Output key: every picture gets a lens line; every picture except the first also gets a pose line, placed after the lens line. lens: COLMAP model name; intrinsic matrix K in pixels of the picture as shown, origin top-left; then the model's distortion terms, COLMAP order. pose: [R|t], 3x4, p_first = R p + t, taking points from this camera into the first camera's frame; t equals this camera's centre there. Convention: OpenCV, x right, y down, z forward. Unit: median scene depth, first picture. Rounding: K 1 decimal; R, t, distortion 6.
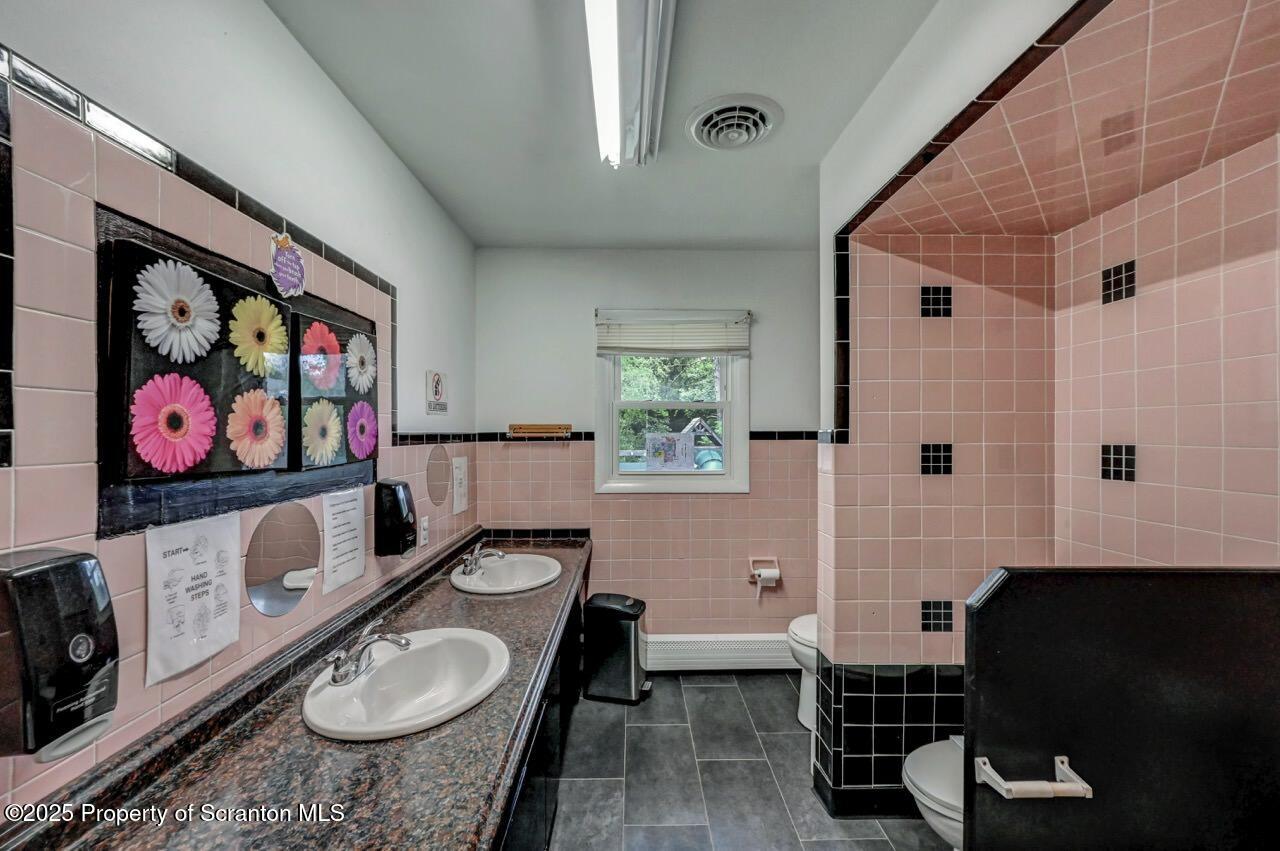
lens RADIAL K [[510.7, 0, 637.9], [0, 510.7, 439.8], [0, 0, 1]] dist [0.000180, 0.000030]
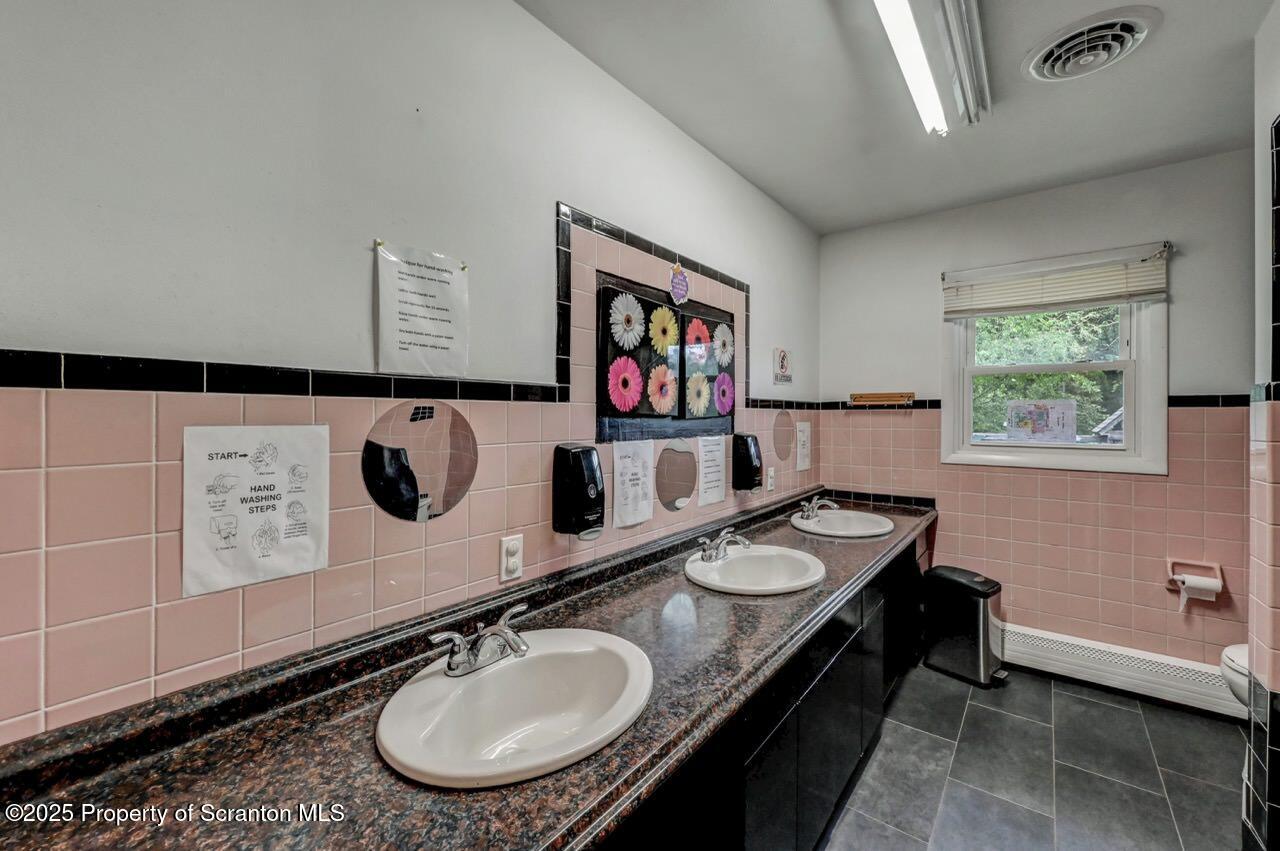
lens RADIAL K [[527.1, 0, 656.9], [0, 527.1, 421.8], [0, 0, 1]] dist [-0.000431, -0.000104]
pose [[0.794814, 0.002955, -0.606846, 0.176768], [-0.006103, 0.999976, -0.003124, 0.061971], [0.606823, 0.006187, 0.794813, -0.233603]]
